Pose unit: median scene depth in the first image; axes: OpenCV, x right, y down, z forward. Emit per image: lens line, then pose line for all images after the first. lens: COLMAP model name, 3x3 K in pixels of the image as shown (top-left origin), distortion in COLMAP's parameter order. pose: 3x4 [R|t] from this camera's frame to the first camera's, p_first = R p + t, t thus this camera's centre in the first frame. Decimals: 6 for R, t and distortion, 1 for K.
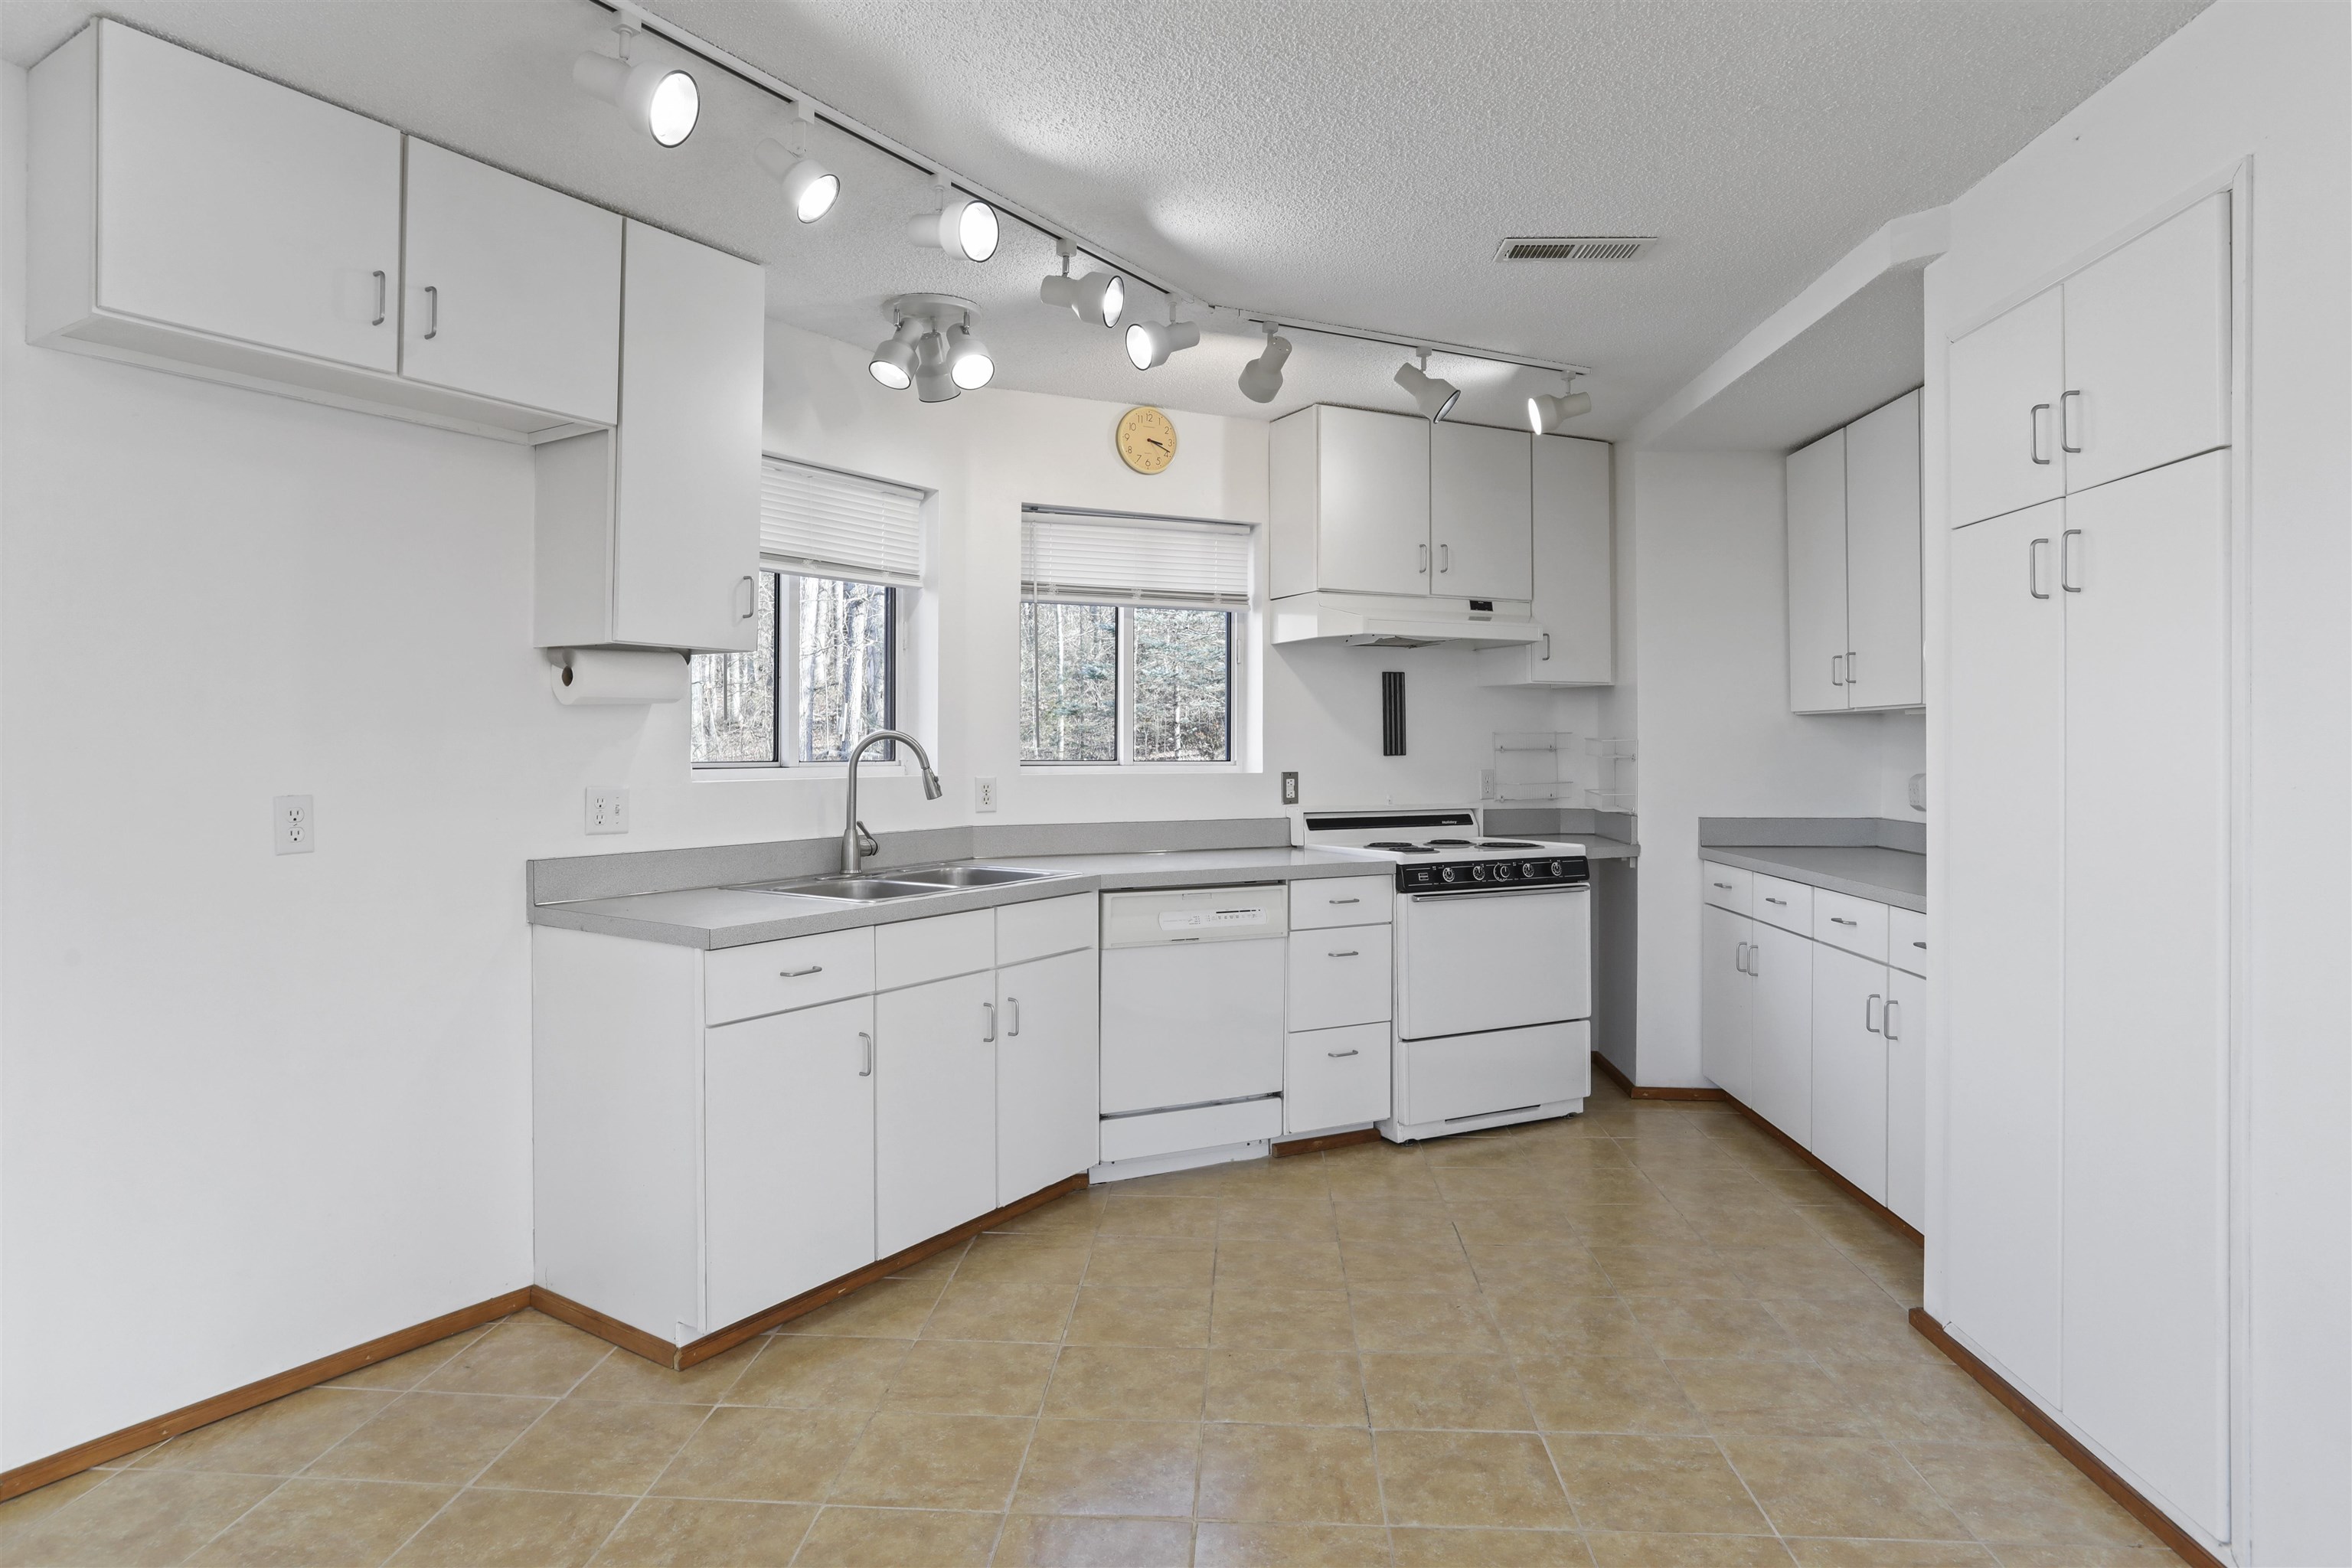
lens RADIAL K [[1349.6, 0, 1145.4], [0, 1349.6, 727.0], [0, 0, 1]] dist [-0.022607, 0.000808]
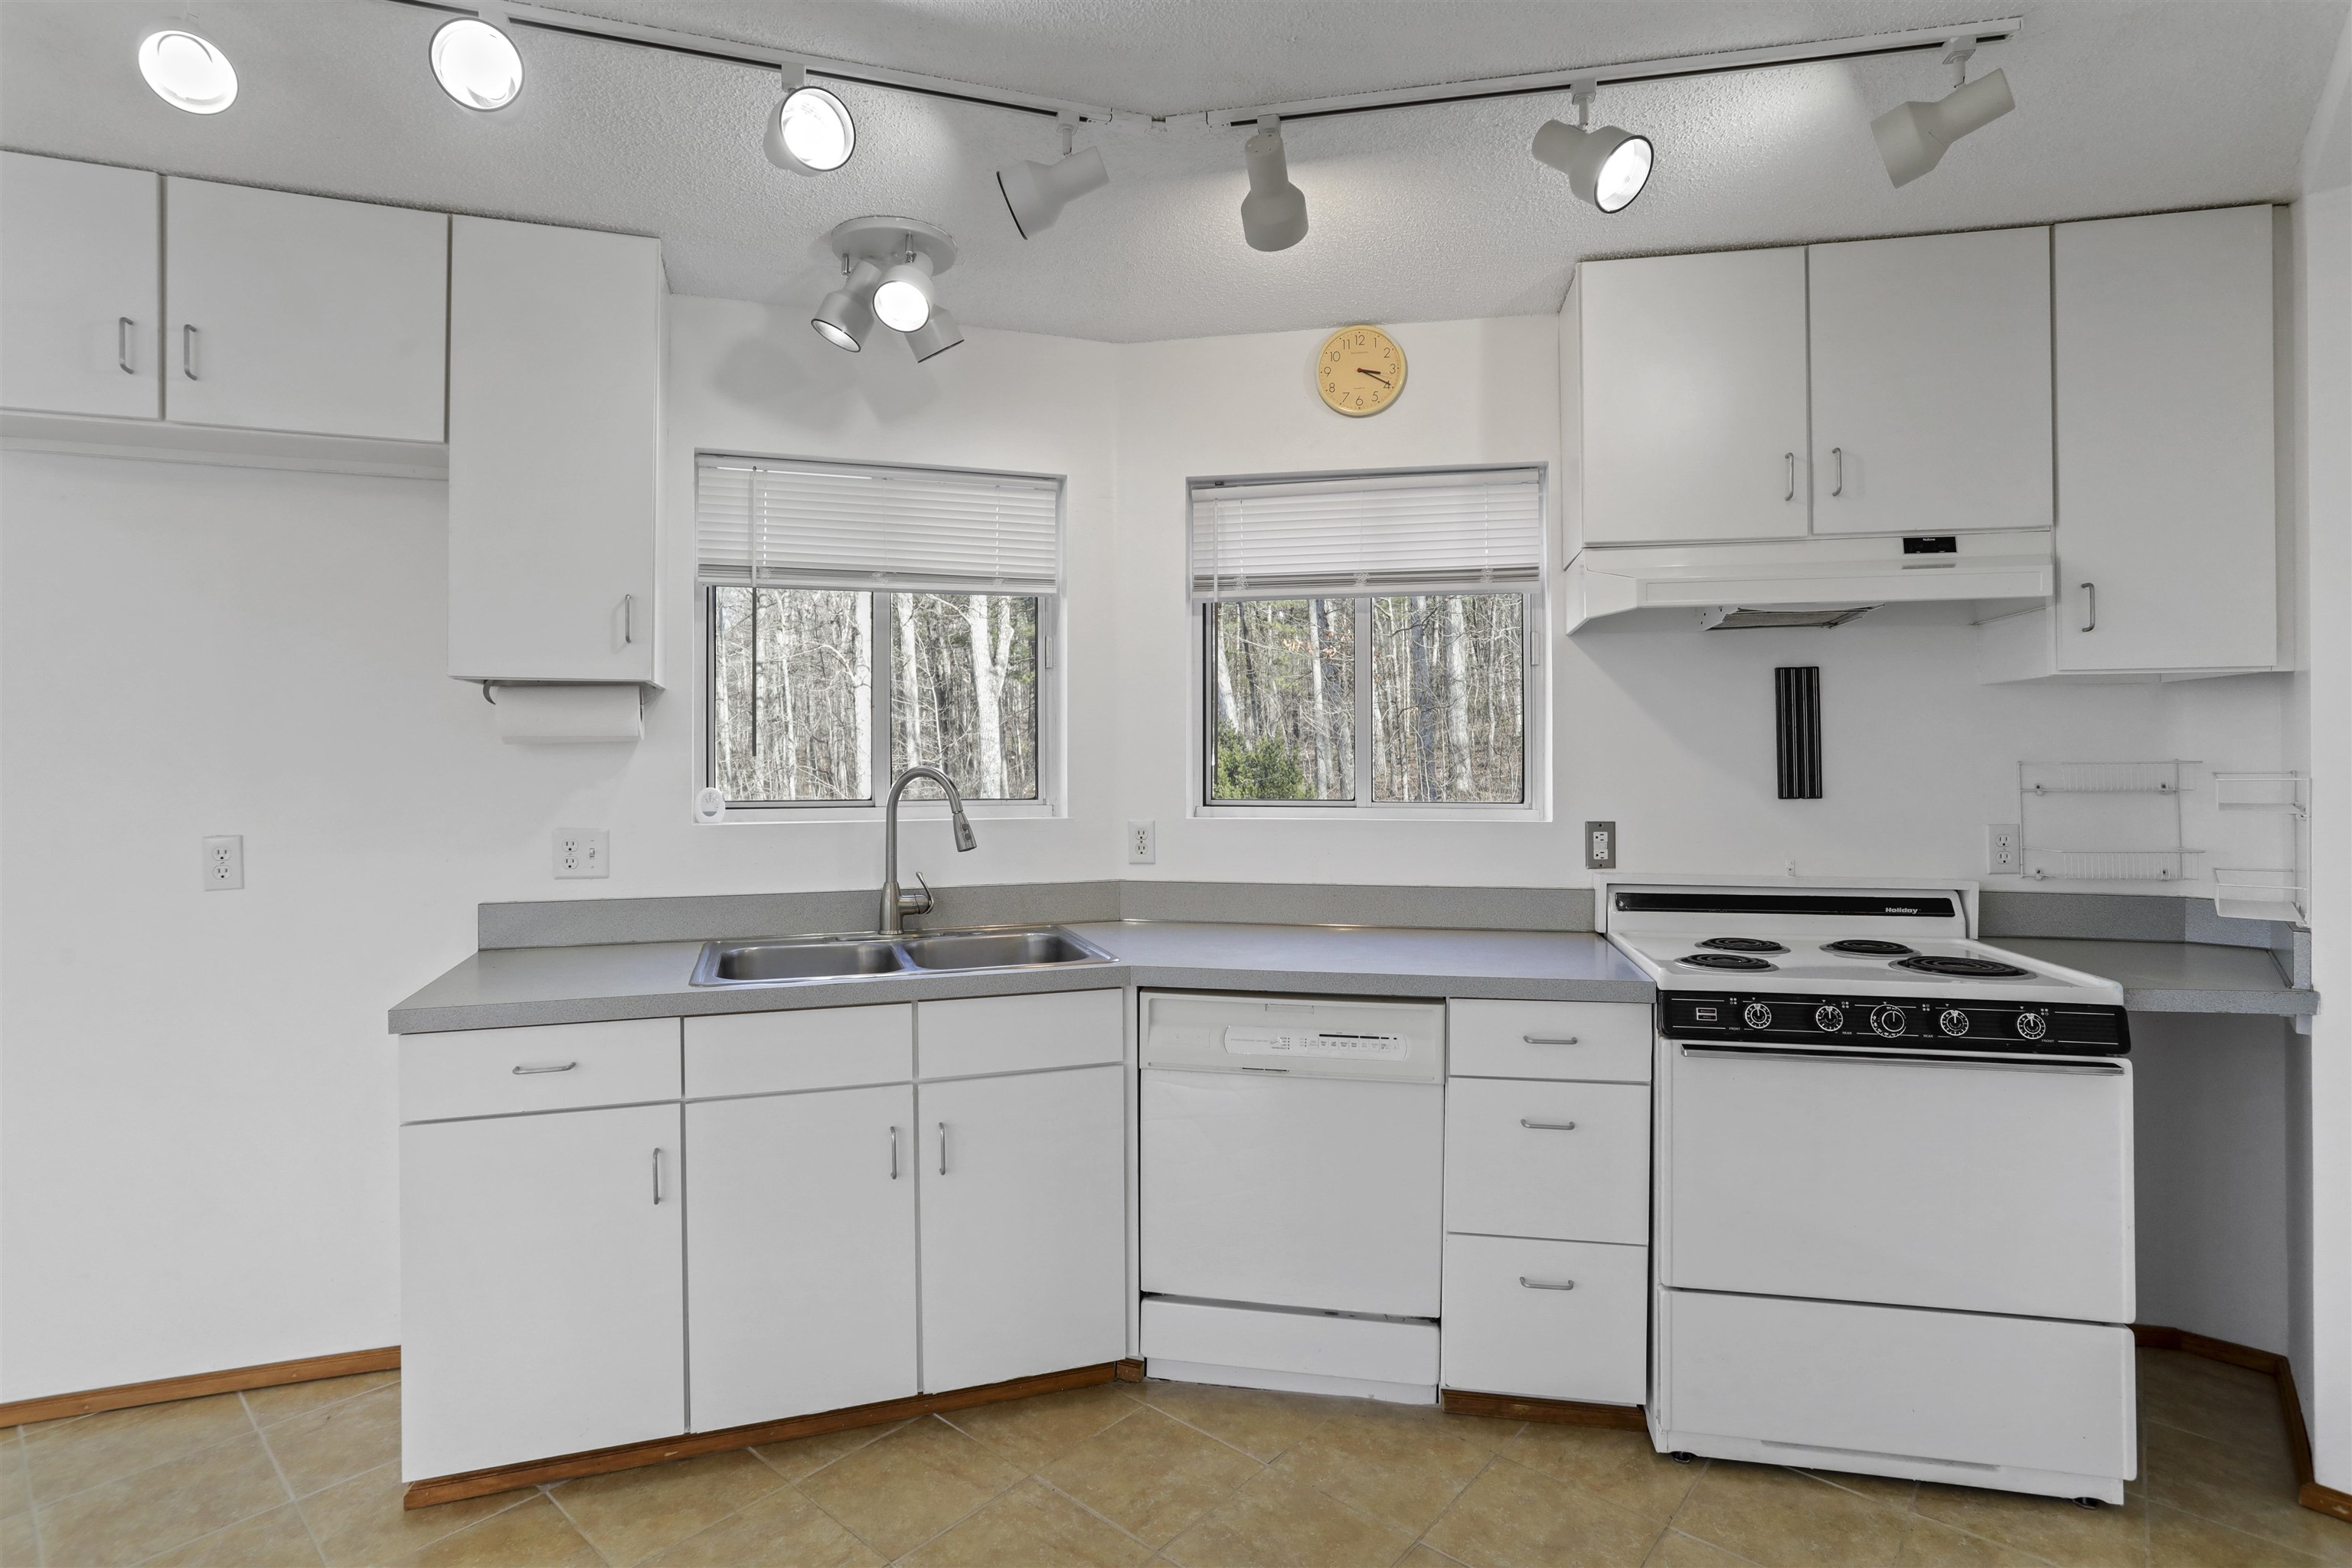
lens RADIAL K [[1146.9, 0, 1167.5], [0, 1146.9, 750.4], [0, 0, 1]] dist [-0.030324, 0.011344]
pose [[0.793355, -0.006723, -0.608723, 0.325696], [0.010428, 0.999942, 0.002547, -0.007226], [0.608670, -0.008368, 0.793379, 0.473749]]
